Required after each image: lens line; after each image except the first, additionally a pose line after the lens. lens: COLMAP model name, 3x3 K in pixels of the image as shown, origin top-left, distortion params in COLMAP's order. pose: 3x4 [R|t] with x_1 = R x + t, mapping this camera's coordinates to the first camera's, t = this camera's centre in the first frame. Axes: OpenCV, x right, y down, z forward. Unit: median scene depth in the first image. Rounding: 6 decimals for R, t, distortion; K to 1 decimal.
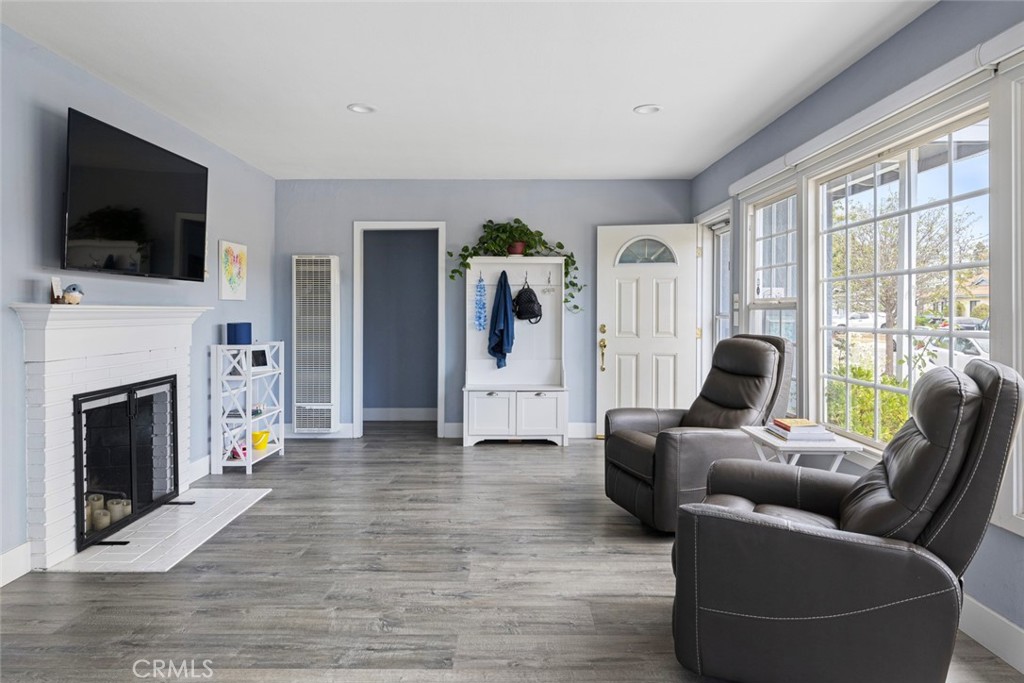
lens RADIAL K [[662.2, 0, 513.8], [0, 662.2, 316.8], [0, 0, 1]] dist [0.006192, -0.001716]
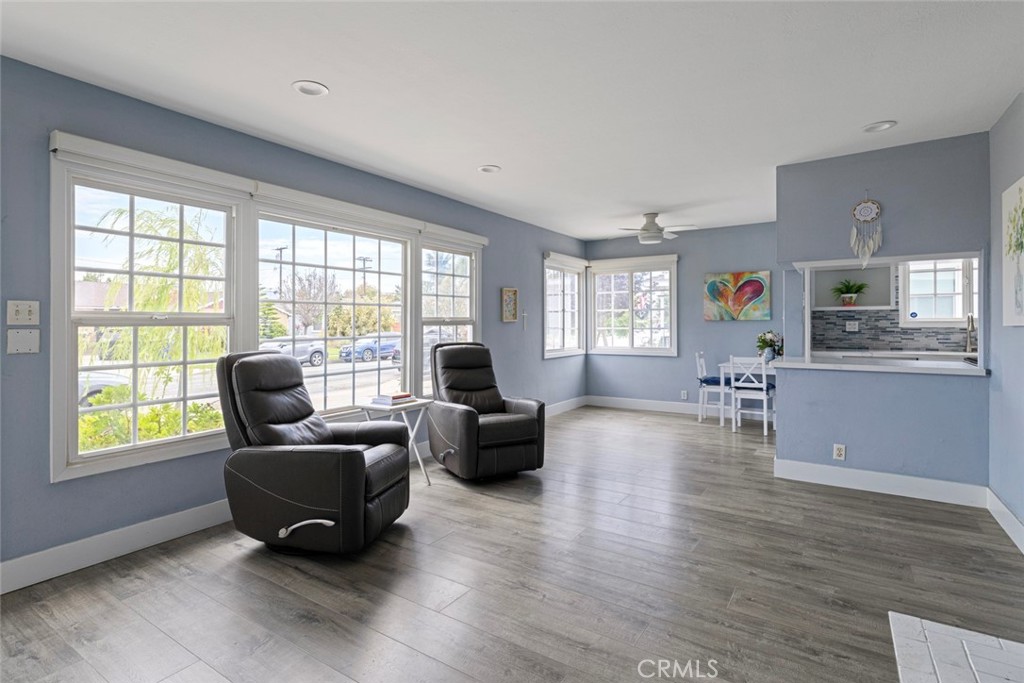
lens RADIAL K [[512.5, 0, 488.6], [0, 512.5, 327.7], [0, 0, 1]] dist [0.002201, 0.000455]
pose [[-0.821307, -0.000238, 0.570486, -0.332404], [0.009913, 0.999843, 0.014688, -0.013632], [-0.570400, 0.017719, -0.821176, 1.313930]]
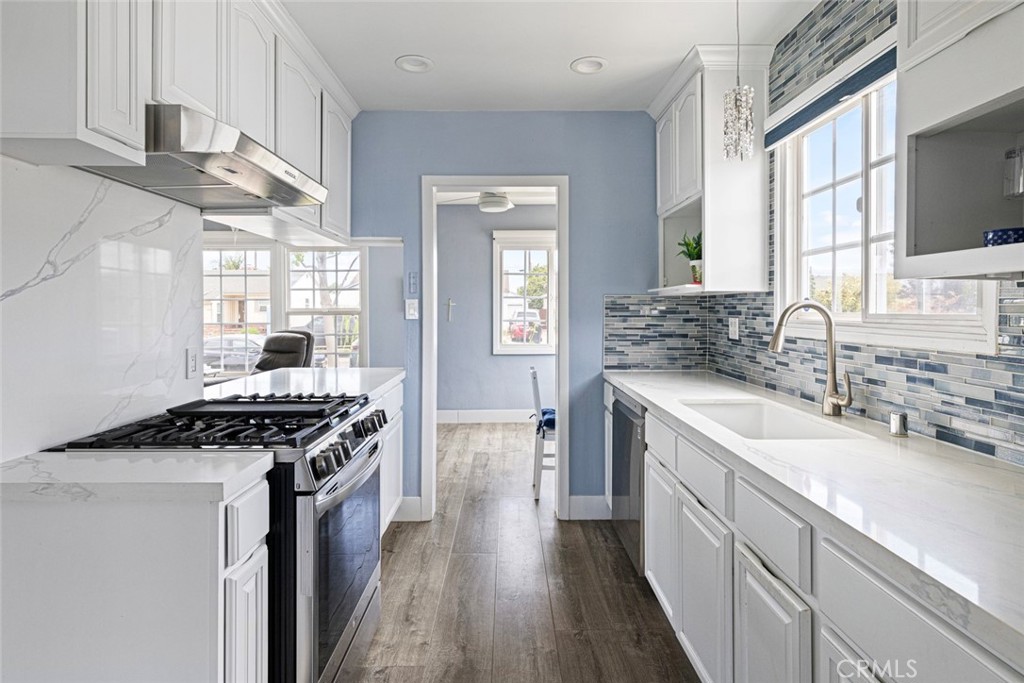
lens RADIAL K [[545.9, 0, 511.6], [0, 545.9, 309.0], [0, 0, 1]] dist [0.000075, 0.000044]
pose [[-0.008627, -0.000186, 0.999963, -1.003567], [0.011315, 0.999936, 0.000284, -0.014821], [-0.999899, 0.011317, -0.008624, -0.048449]]
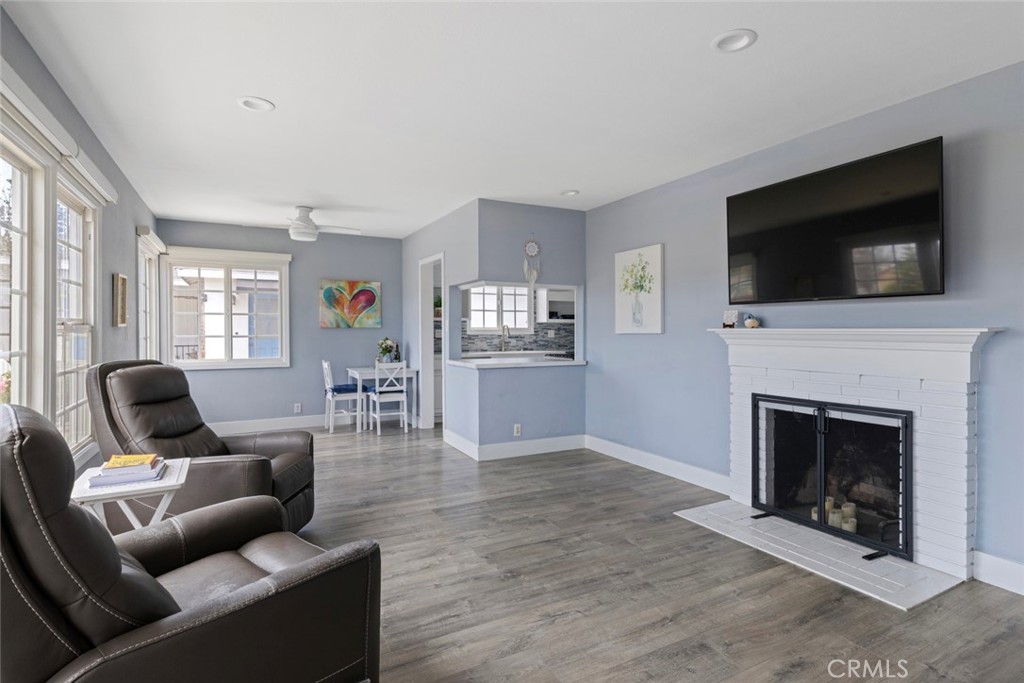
lens RADIAL K [[518.8, 0, 524.7], [0, 518.8, 340.0], [0, 0, 1]] dist [0.005003, 0.000465]
pose [[-0.879413, 0.007981, -0.475993, 0.205763], [-0.006052, 0.999591, 0.027941, -0.015828], [0.476022, 0.027452, -0.879005, 1.278481]]
